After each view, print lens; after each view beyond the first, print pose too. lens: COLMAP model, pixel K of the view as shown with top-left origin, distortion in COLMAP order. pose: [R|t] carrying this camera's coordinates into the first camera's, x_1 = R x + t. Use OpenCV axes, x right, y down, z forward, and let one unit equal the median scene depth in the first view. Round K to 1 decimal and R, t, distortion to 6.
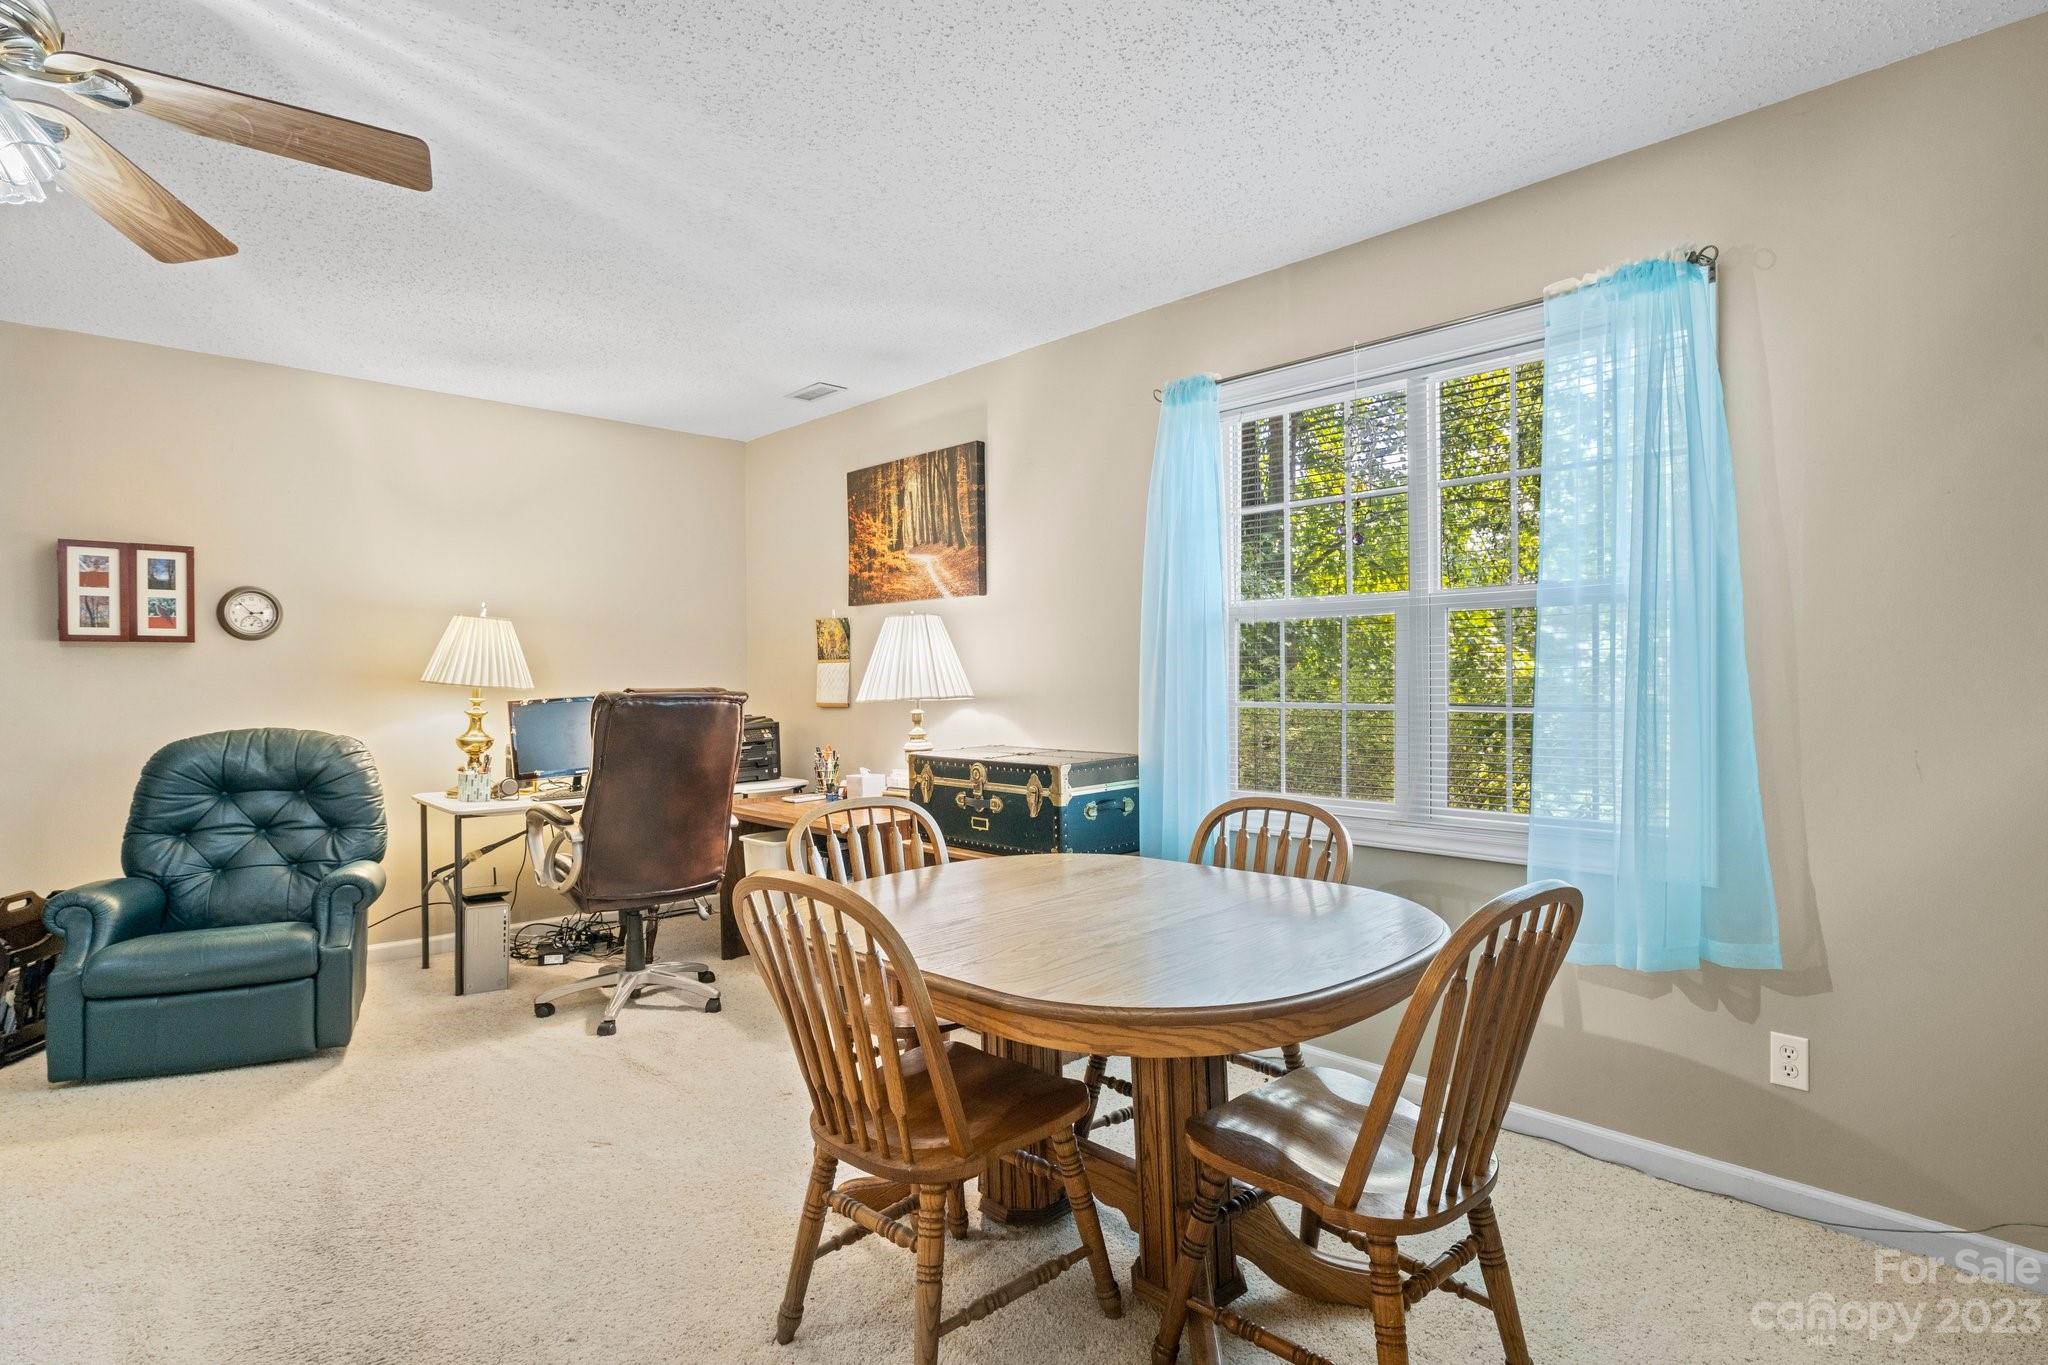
lens RADIAL K [[1085.0, 0, 1025.4], [0, 1085.0, 680.4], [0, 0, 1]] dist [-0.001409, 0.000636]
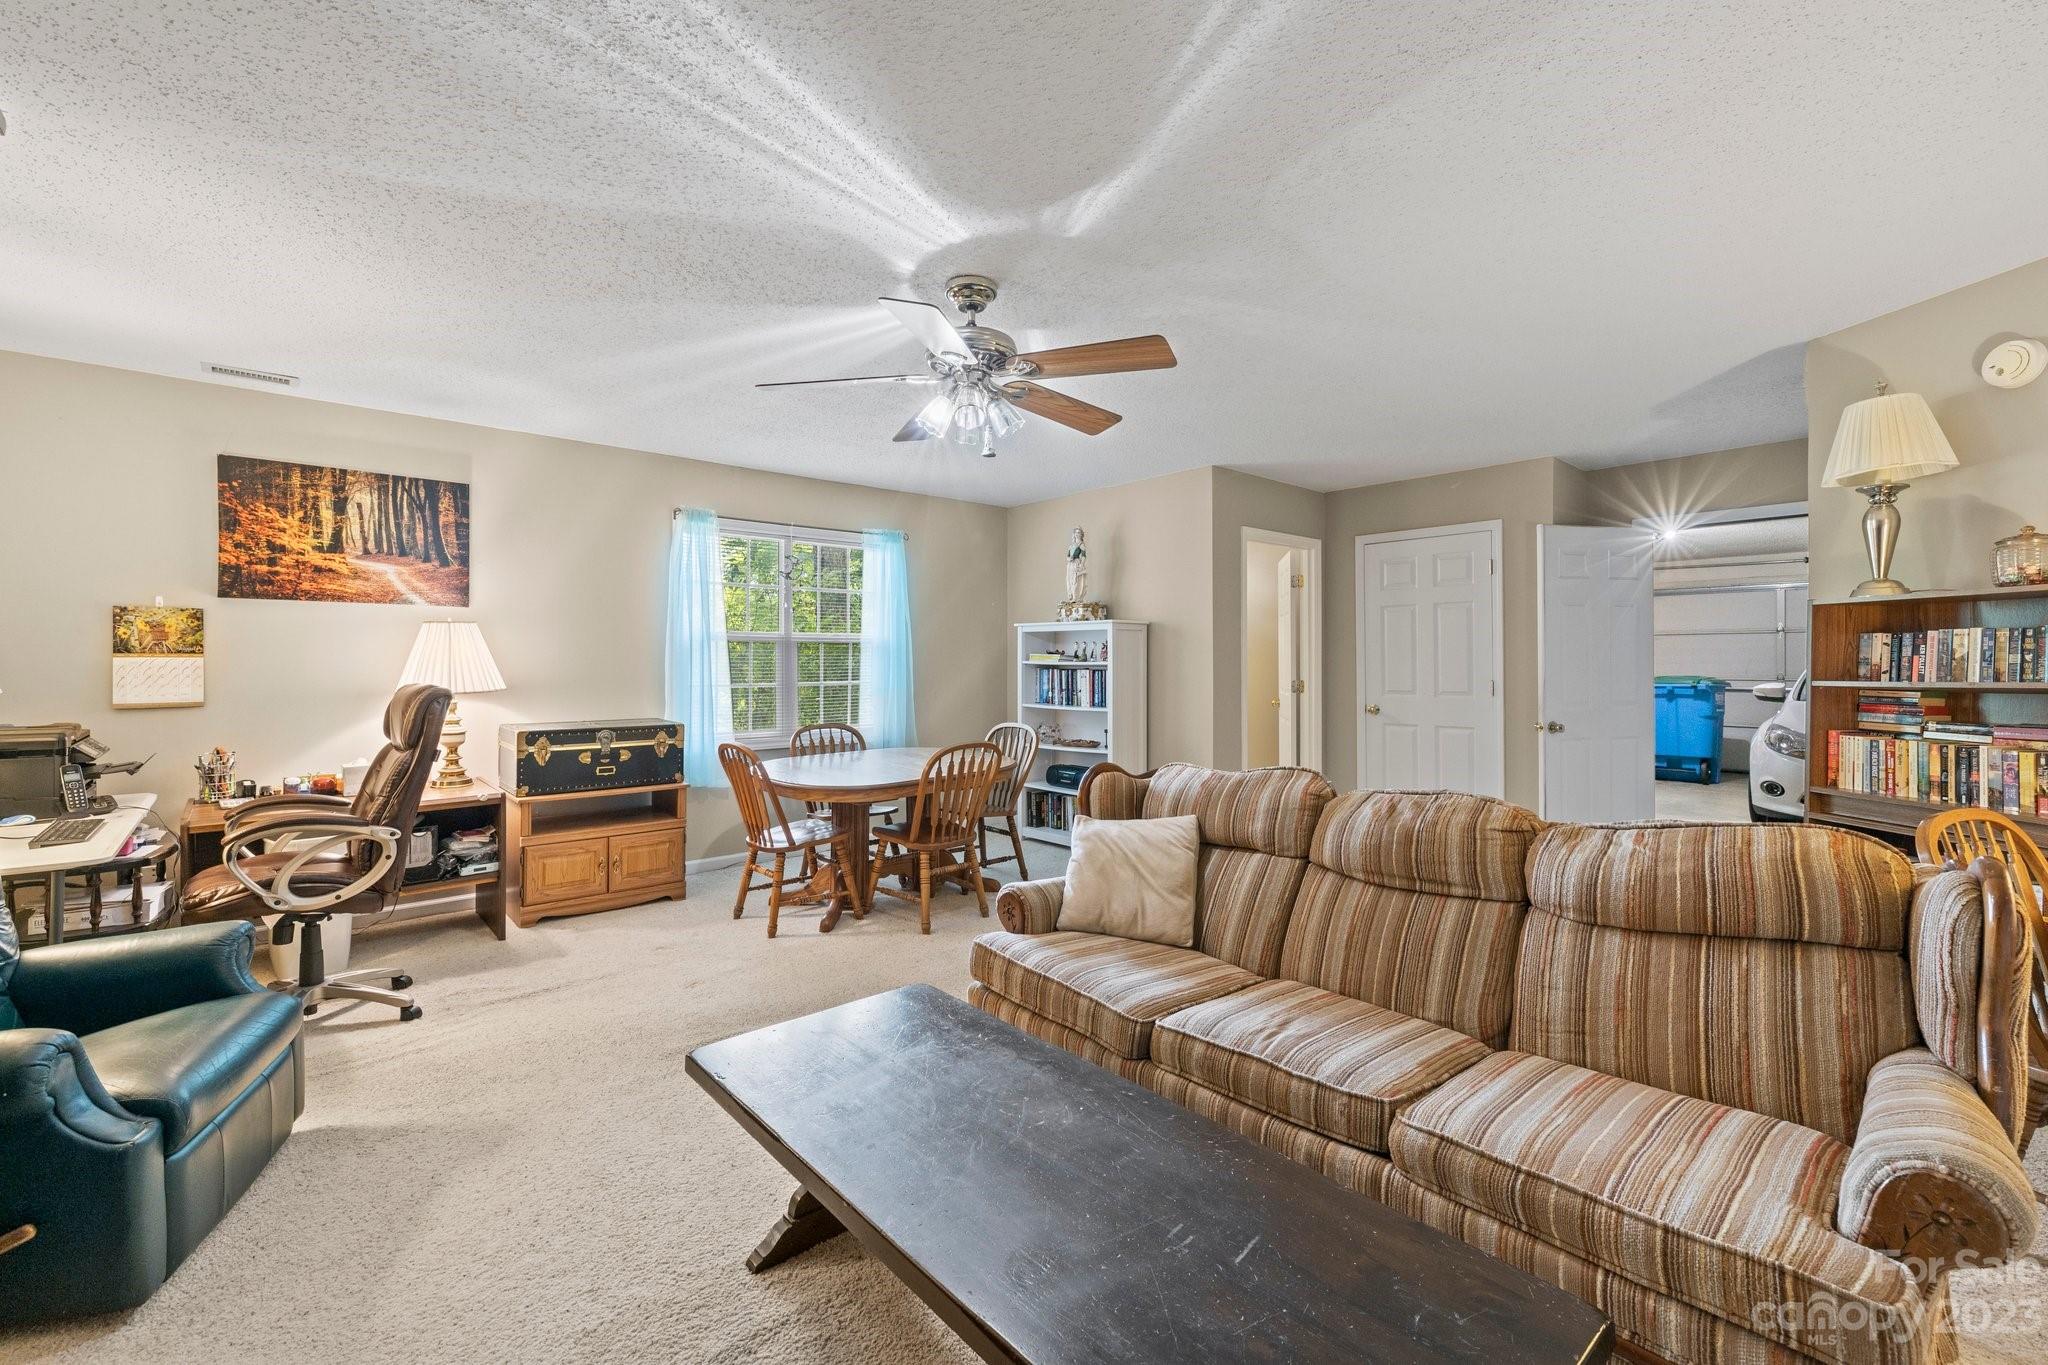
lens RADIAL K [[861.3, 0, 1026.6], [0, 861.3, 664.6], [0, 0, 1]] dist [0.002373, 0.000212]
pose [[0.018997, 0.000783, 0.999819, -1.239827], [0.001679, 0.999998, -0.000815, -0.012015], [-0.999818, 0.001694, 0.018996, 0.403544]]
